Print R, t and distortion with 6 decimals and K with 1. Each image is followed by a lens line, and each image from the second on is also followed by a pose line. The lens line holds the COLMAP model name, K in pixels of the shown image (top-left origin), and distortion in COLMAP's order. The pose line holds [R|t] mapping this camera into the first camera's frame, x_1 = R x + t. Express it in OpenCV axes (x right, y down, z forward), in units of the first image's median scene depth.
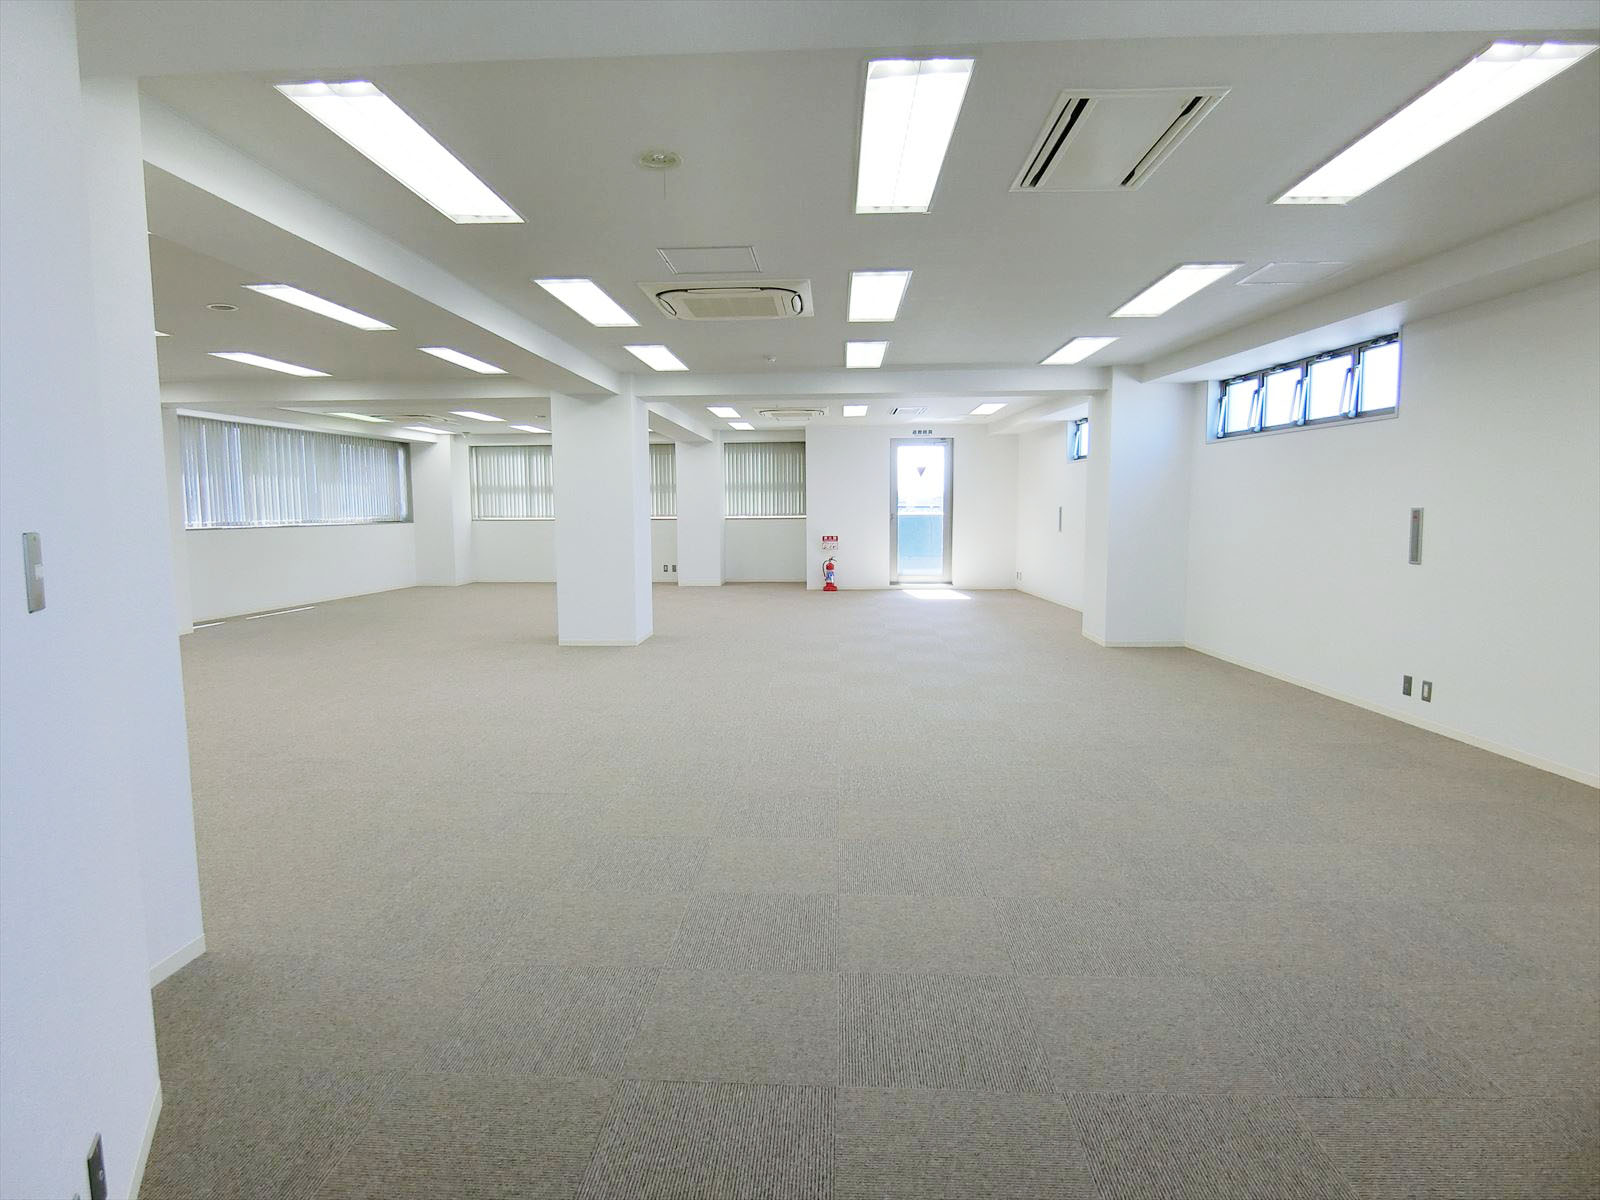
lens RADIAL K [[869.4, 0, 800.2], [0, 869.4, 597.9], [0, 0, 1]] dist [0.000283, 0.000243]
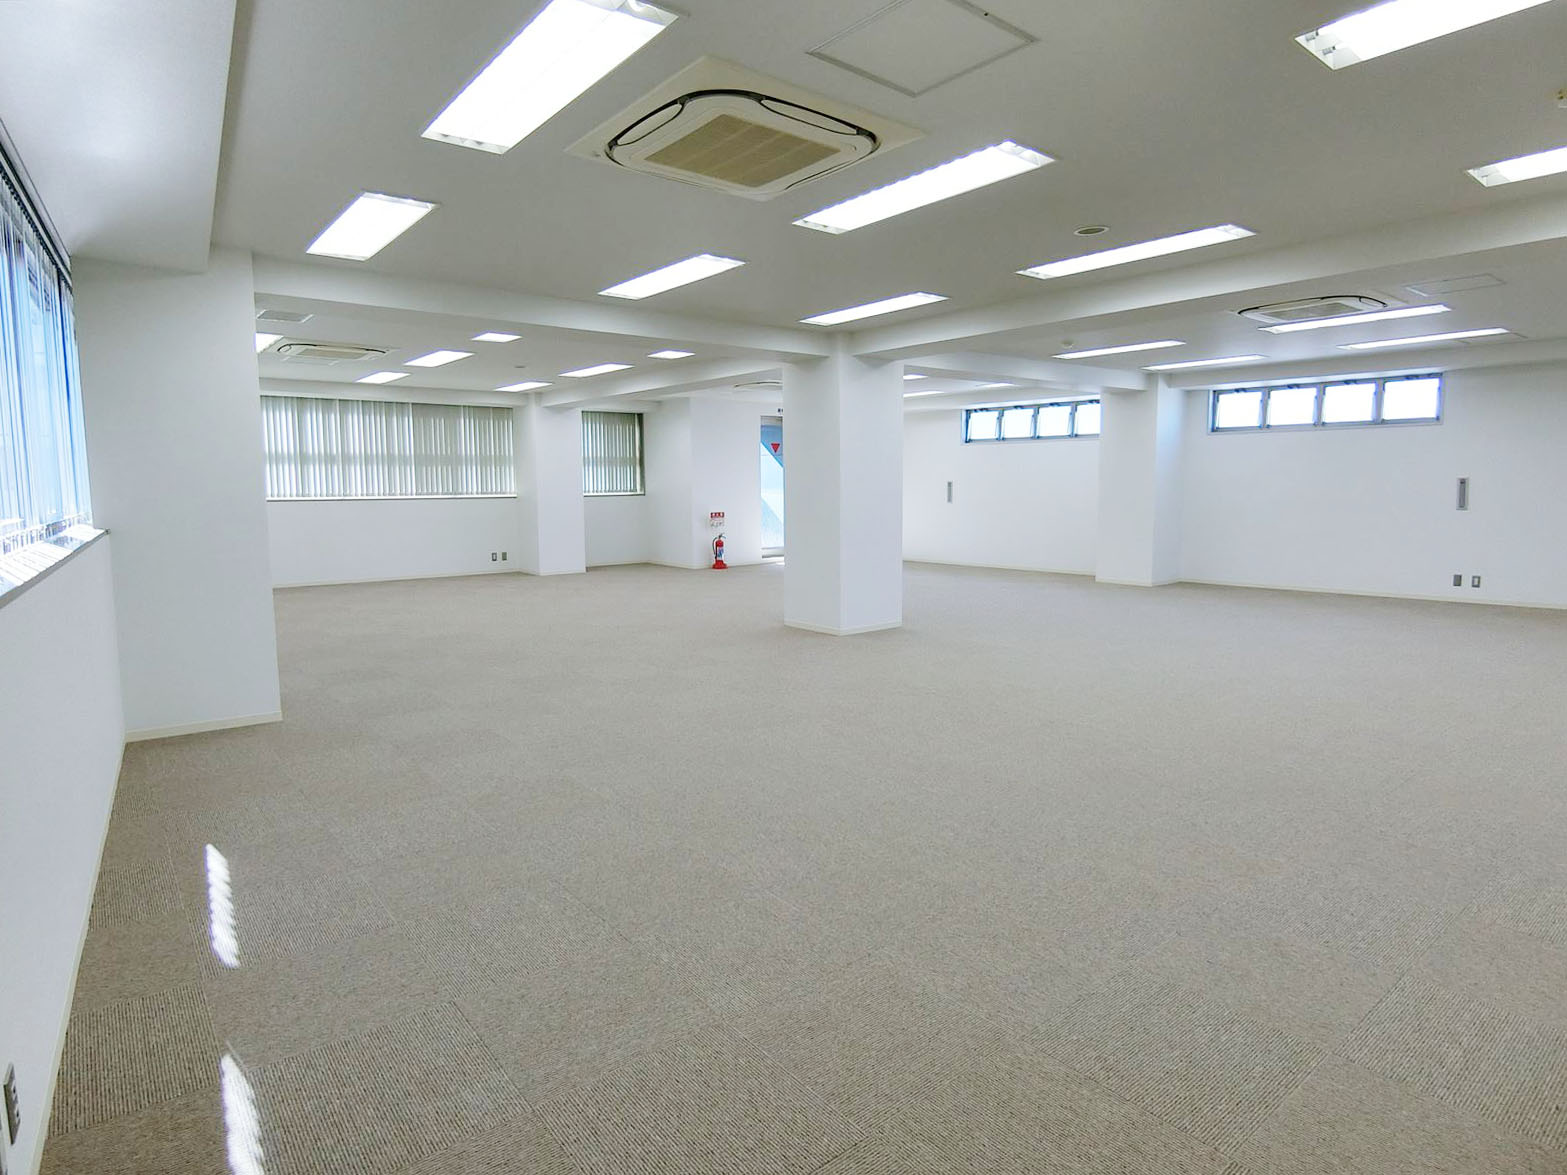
lens RADIAL K [[901.4, 0, 788.0], [0, 901.4, 581.7], [0, 0, 1]] dist [0.032936, 0.003628]
pose [[0.754237, -0.073098, 0.652521, -0.534302], [0.071775, 0.997007, 0.028725, -0.015860], [-0.652668, 0.025170, 0.757226, 0.173202]]
